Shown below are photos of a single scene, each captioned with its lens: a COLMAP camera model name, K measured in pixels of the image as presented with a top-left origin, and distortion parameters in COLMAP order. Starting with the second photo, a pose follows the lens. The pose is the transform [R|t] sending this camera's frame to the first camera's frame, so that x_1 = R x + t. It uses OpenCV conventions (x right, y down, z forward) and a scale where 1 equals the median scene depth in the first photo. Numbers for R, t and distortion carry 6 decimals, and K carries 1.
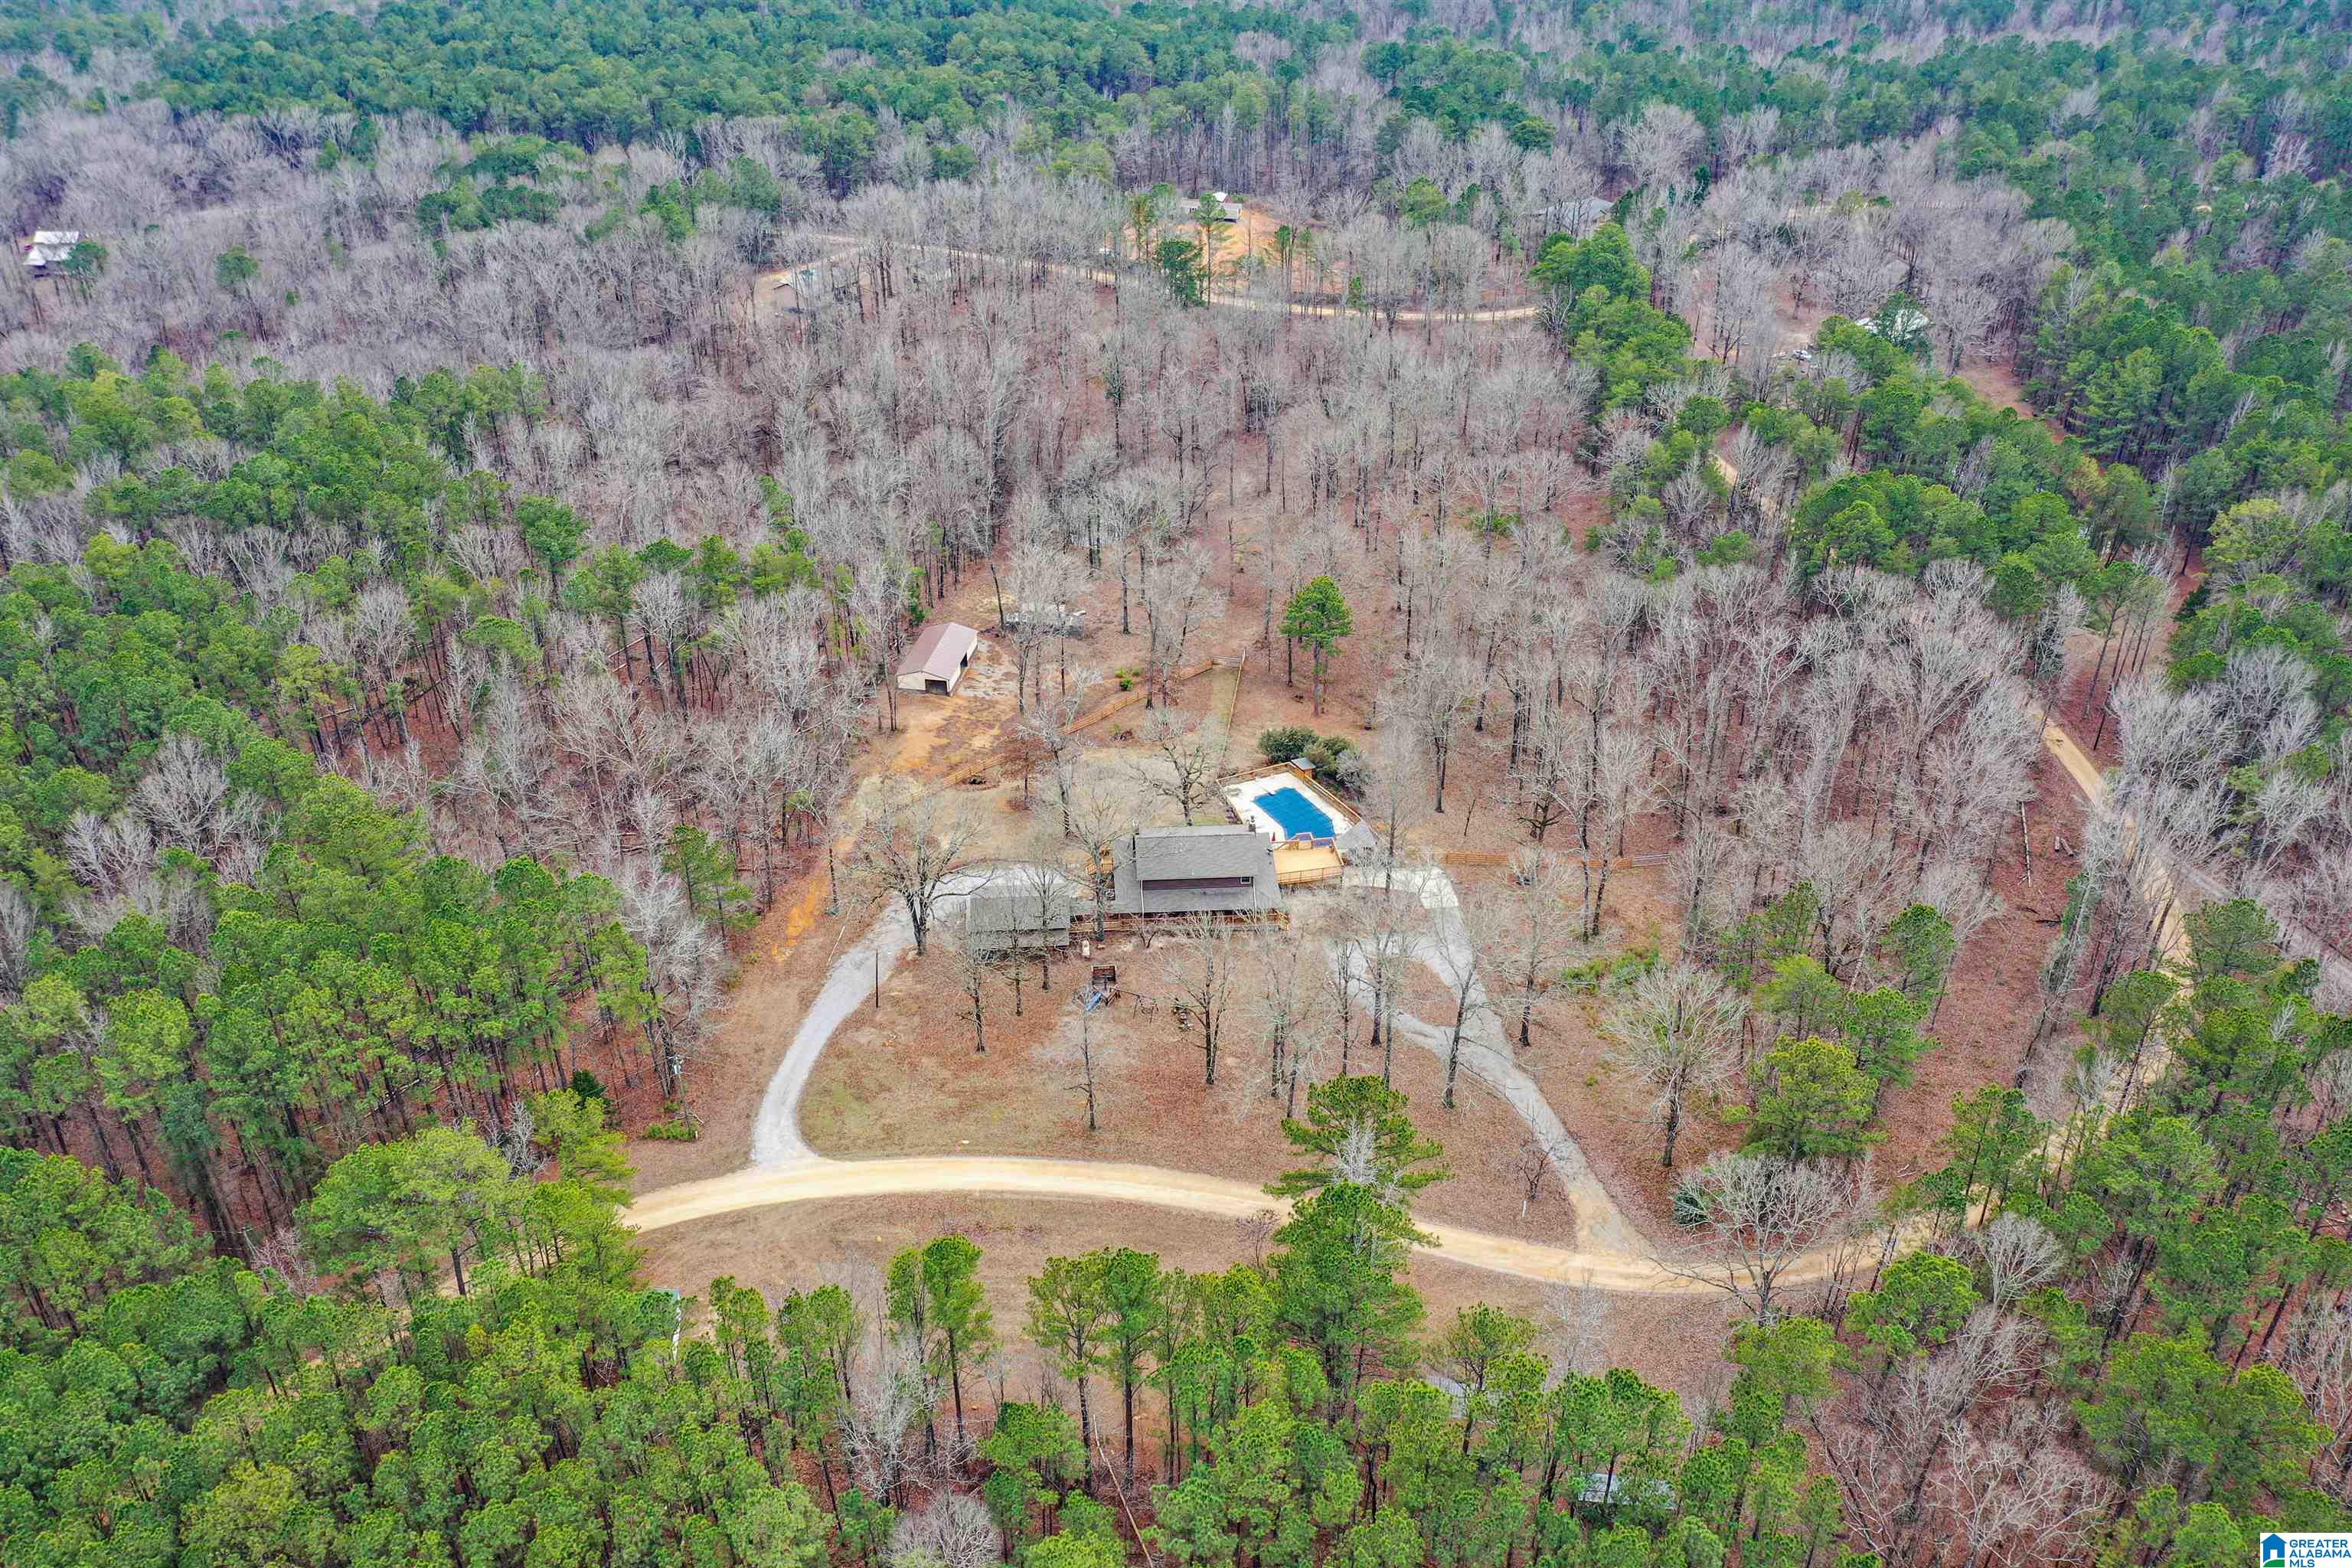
lens RADIAL K [[1865.5, 0, 1171.6], [0, 1865.5, 779.0], [0, 0, 1]] dist [-0.000173, -0.006196]
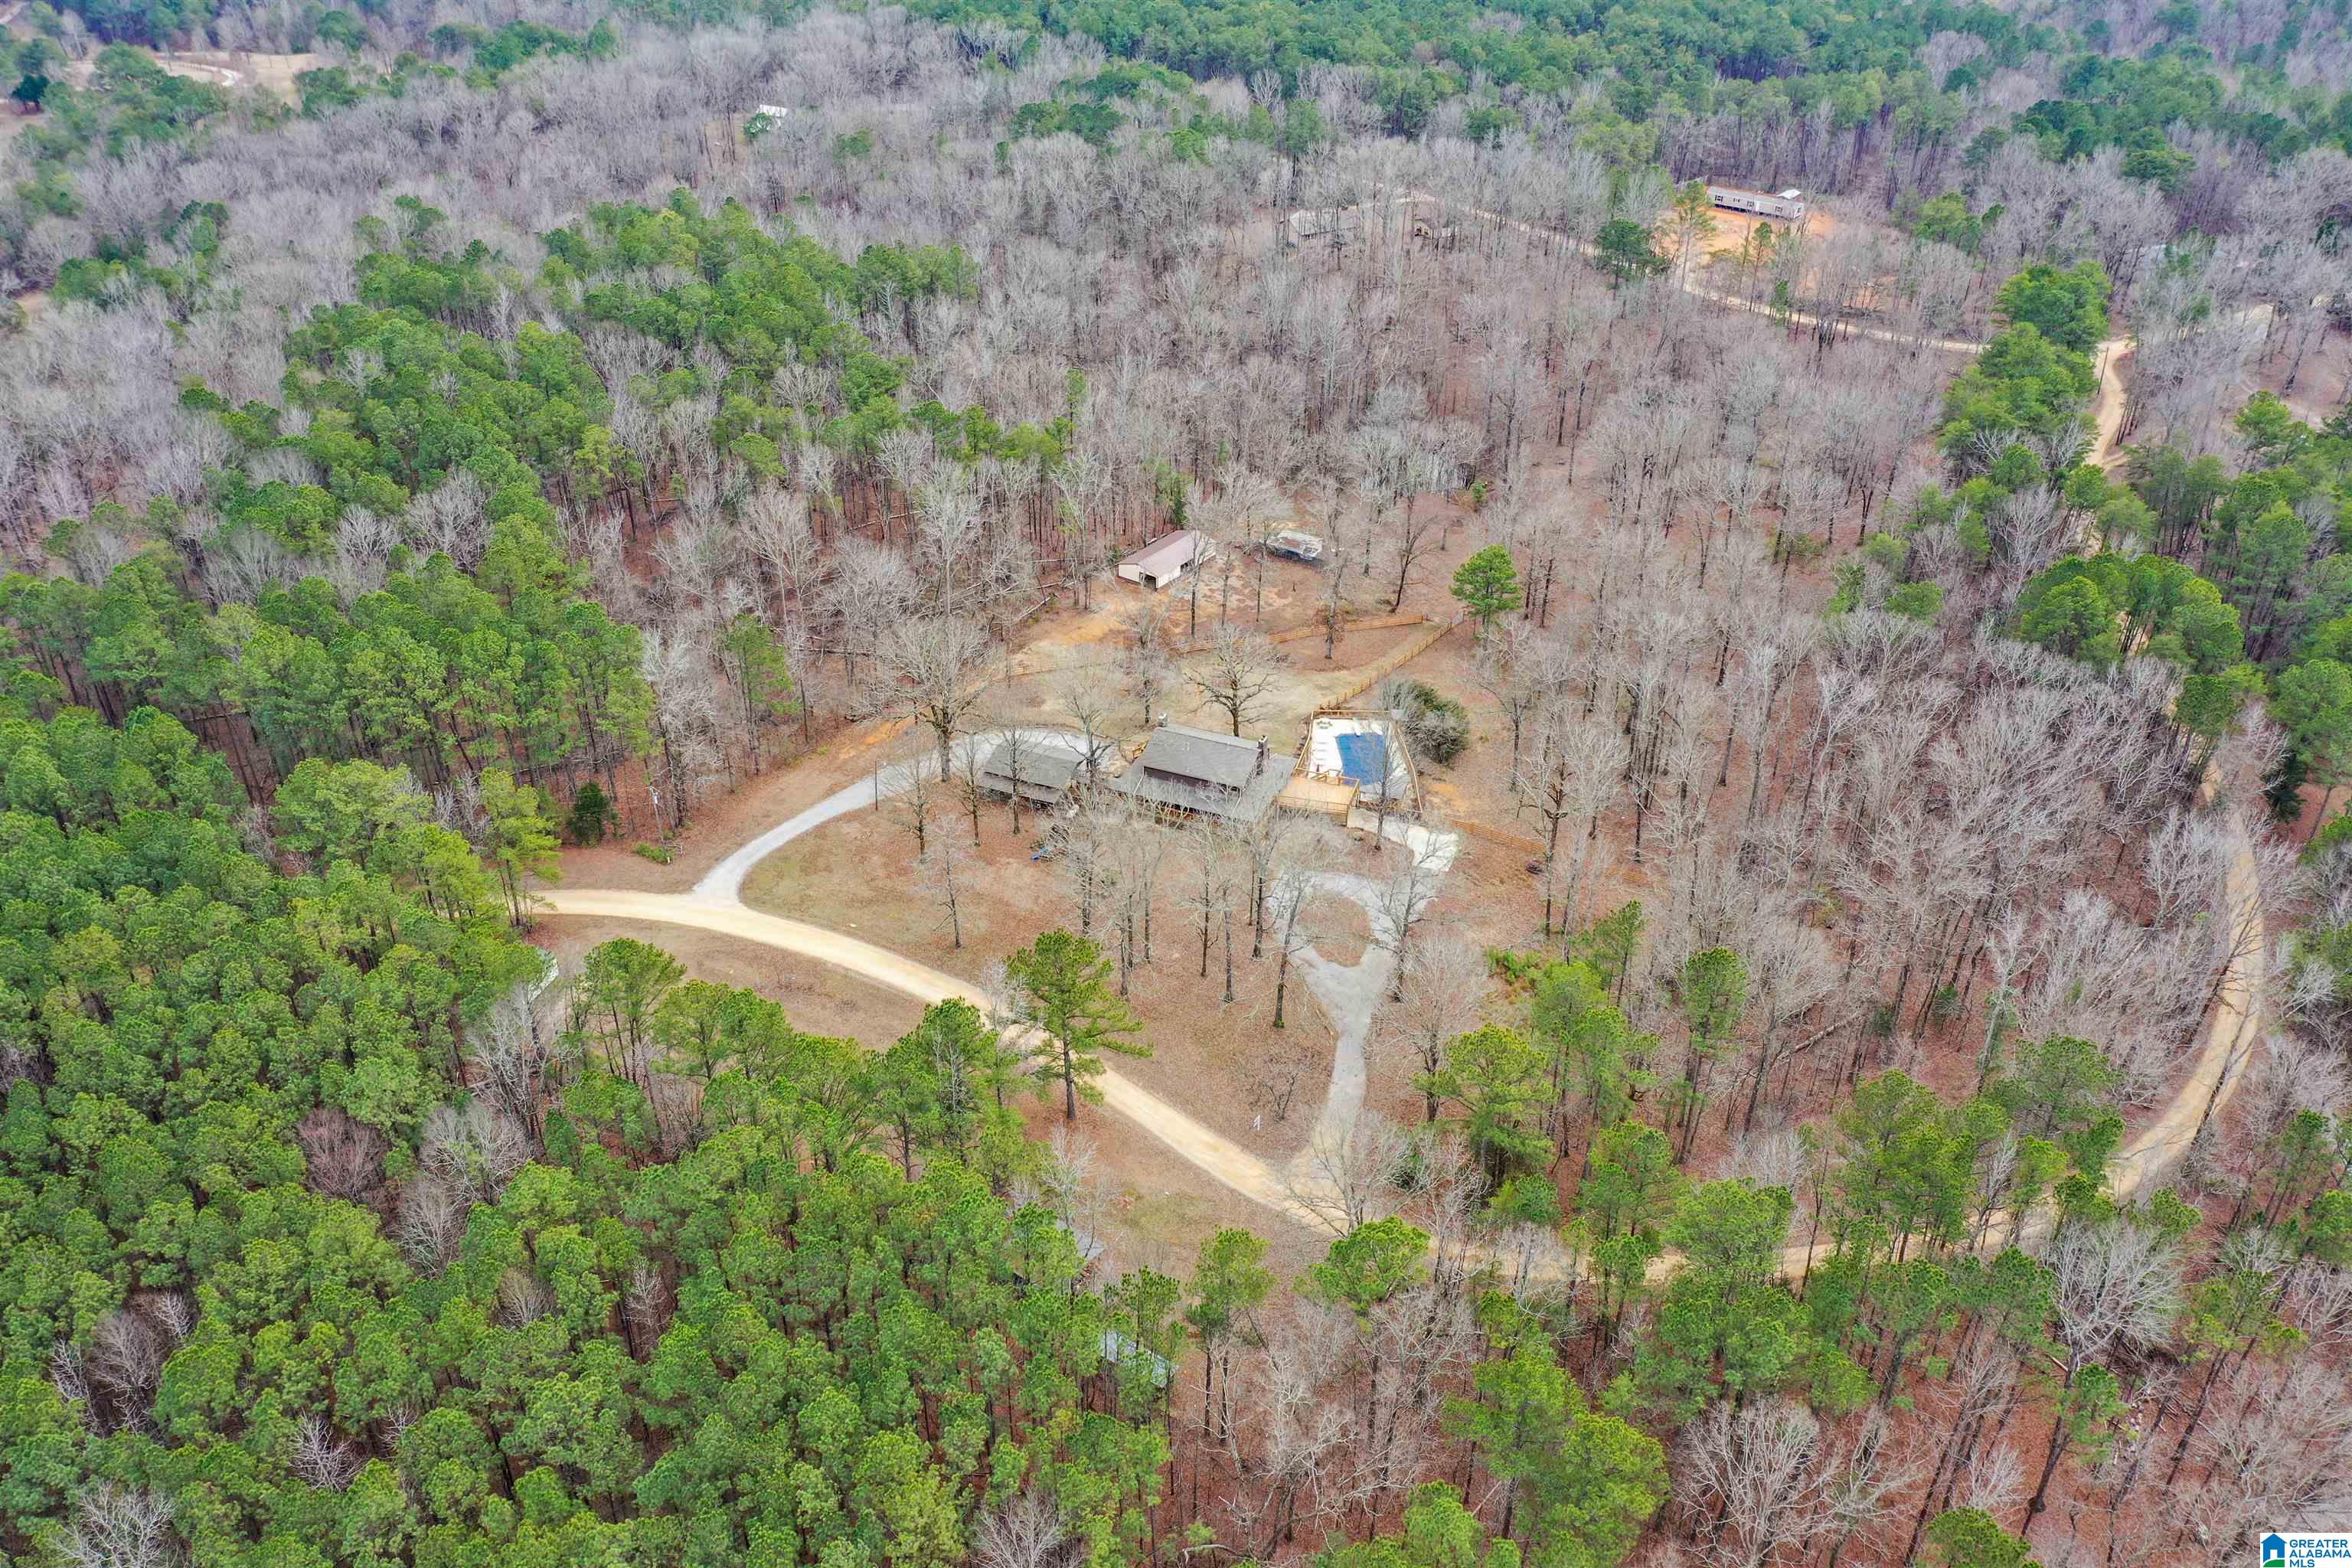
lens RADIAL K [[1865.5, 0, 1171.6], [0, 1865.5, 779.0], [0, 0, 1]] dist [-0.000173, -0.006196]
pose [[0.892504, 0.238068, -0.383093, 0.399326], [-0.233378, 0.970568, 0.059438, -0.006486], [0.385968, 0.036357, 0.921796, 0.009701]]
